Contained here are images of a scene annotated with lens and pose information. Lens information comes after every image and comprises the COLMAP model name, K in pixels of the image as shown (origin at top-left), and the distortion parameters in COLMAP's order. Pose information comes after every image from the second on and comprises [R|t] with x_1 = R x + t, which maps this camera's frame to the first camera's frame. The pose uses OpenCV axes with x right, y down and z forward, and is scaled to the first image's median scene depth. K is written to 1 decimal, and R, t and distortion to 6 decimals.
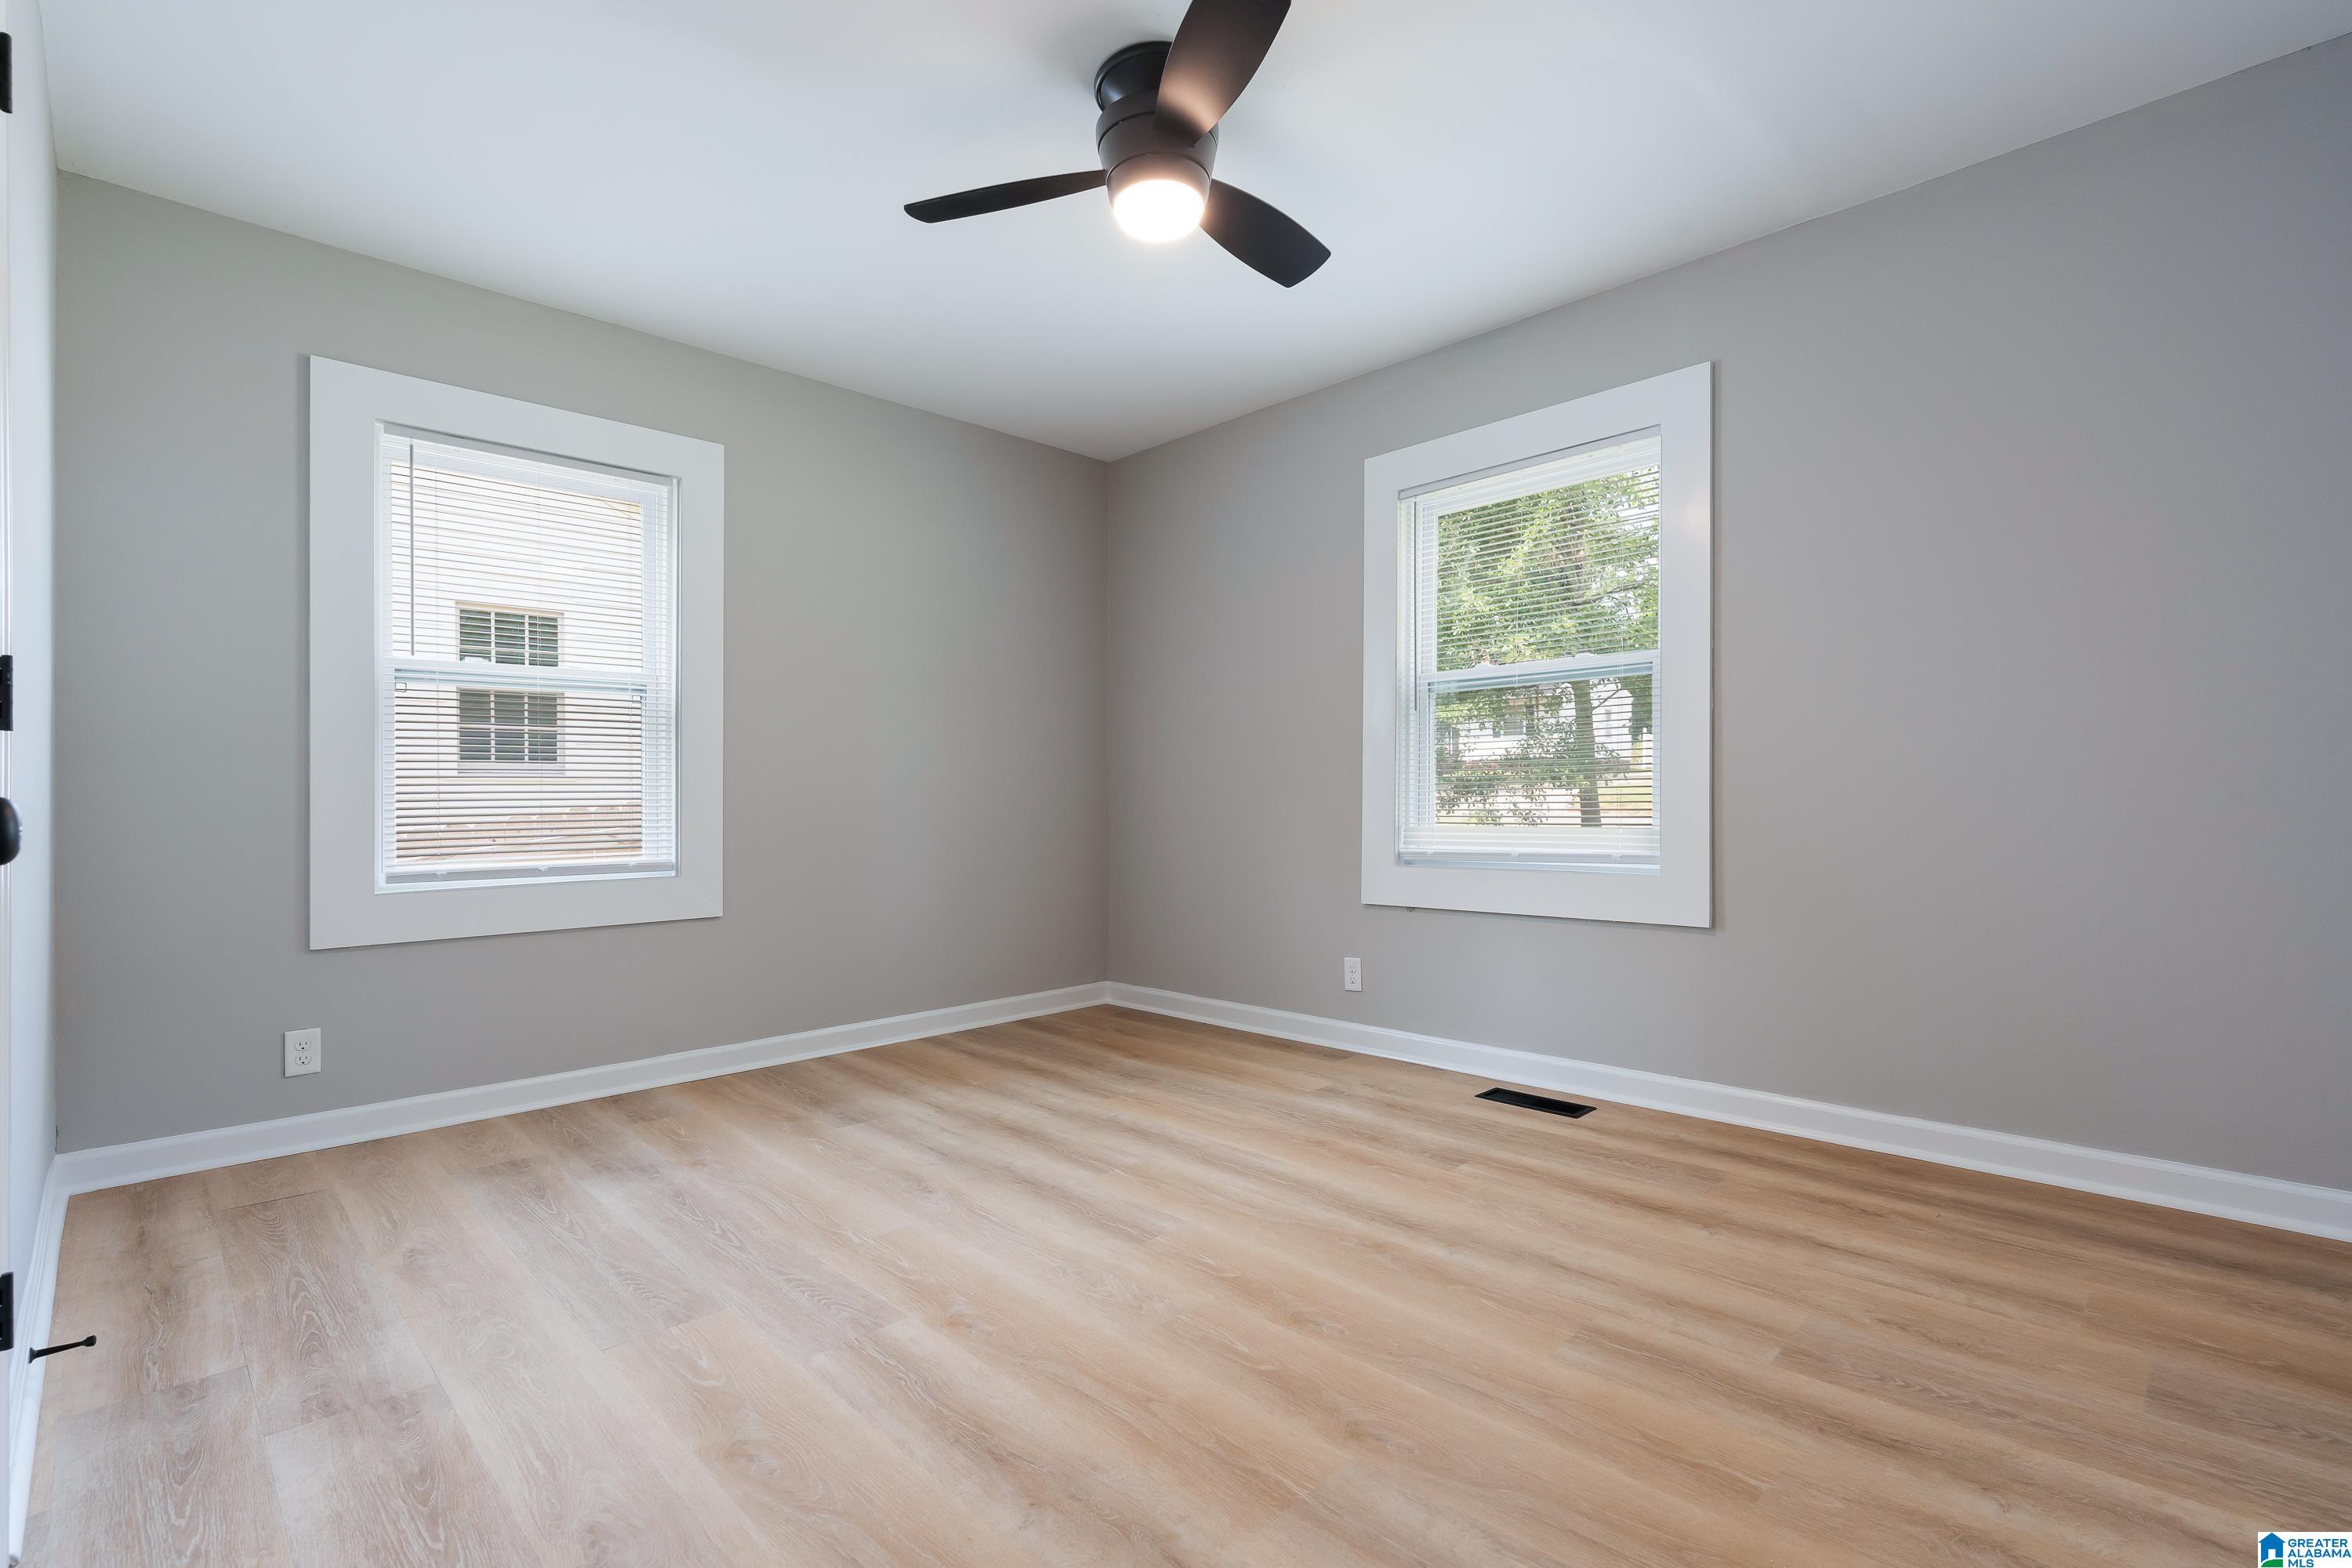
lens RADIAL K [[1102.8, 0, 1176.0], [0, 1102.8, 784.0], [0, 0, 1]] dist [-0.001855, 0.000272]
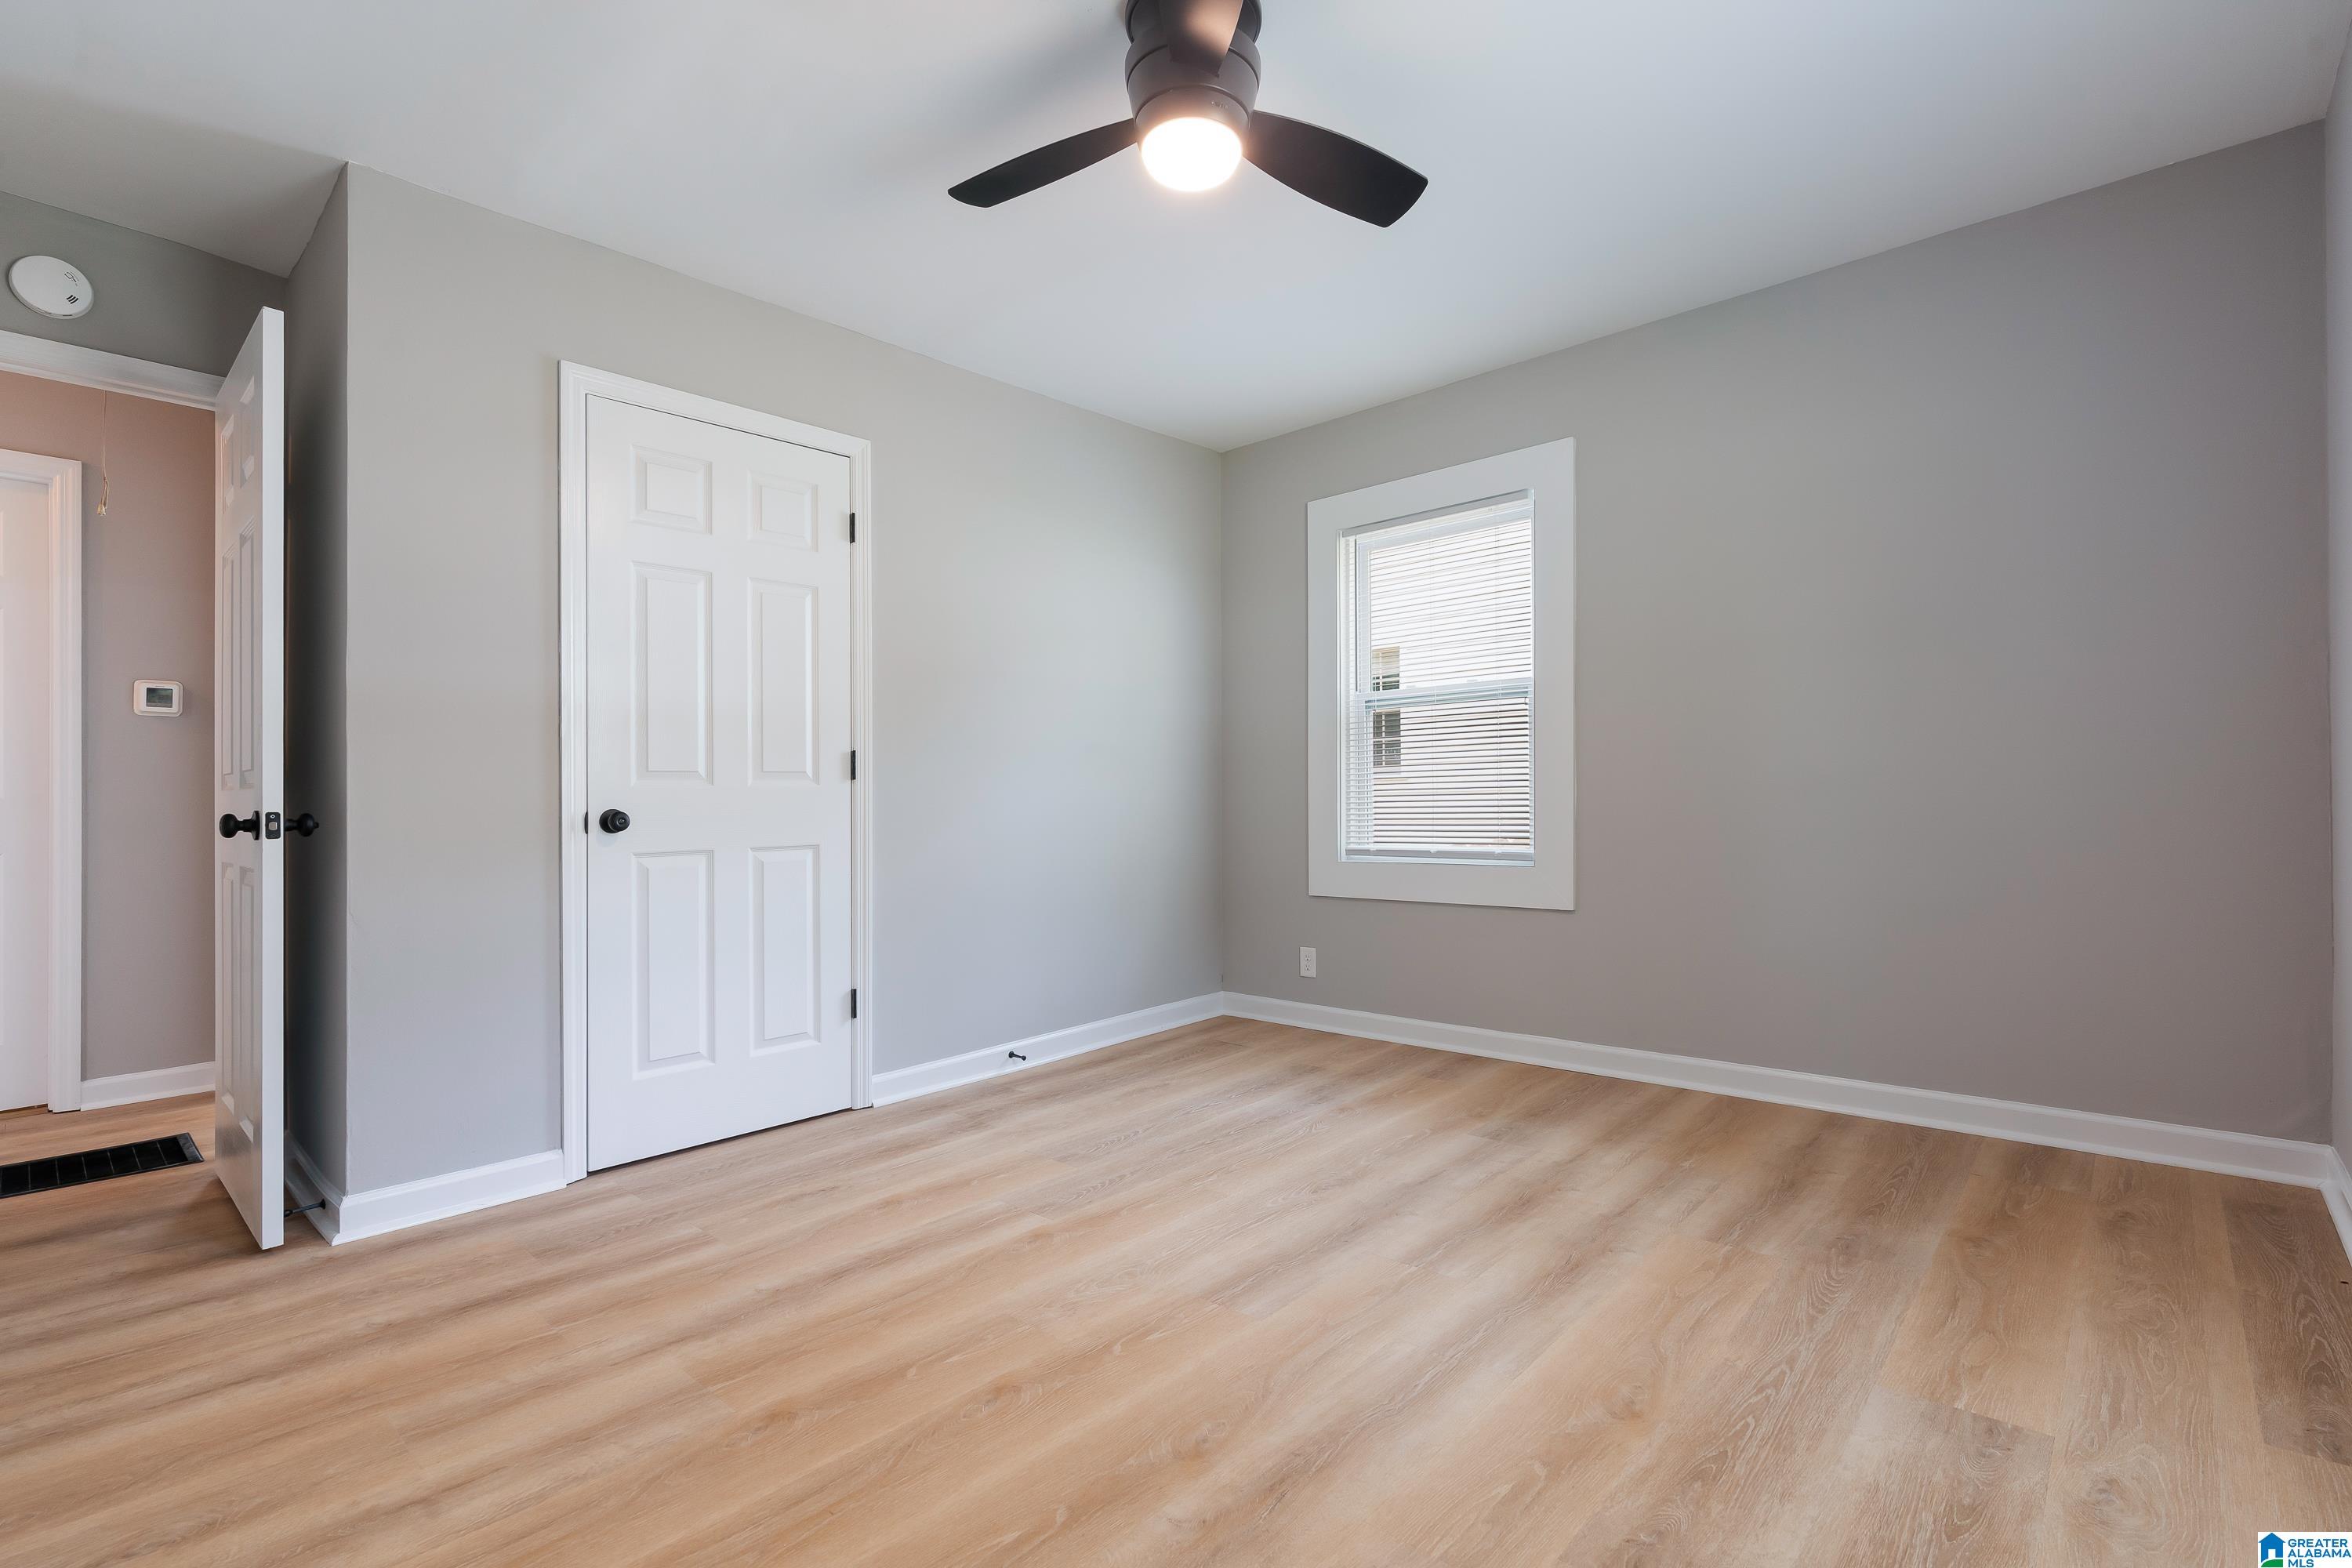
lens RADIAL K [[1065.1, 0, 1169.3], [0, 1065.1, 782.4], [0, 0, 1]] dist [-0.004345, 0.000327]
pose [[0.034631, -0.006431, -0.999379, 0.646751], [0.033172, 0.999436, -0.005282, -0.003987], [0.998850, -0.032969, 0.034824, 0.730016]]
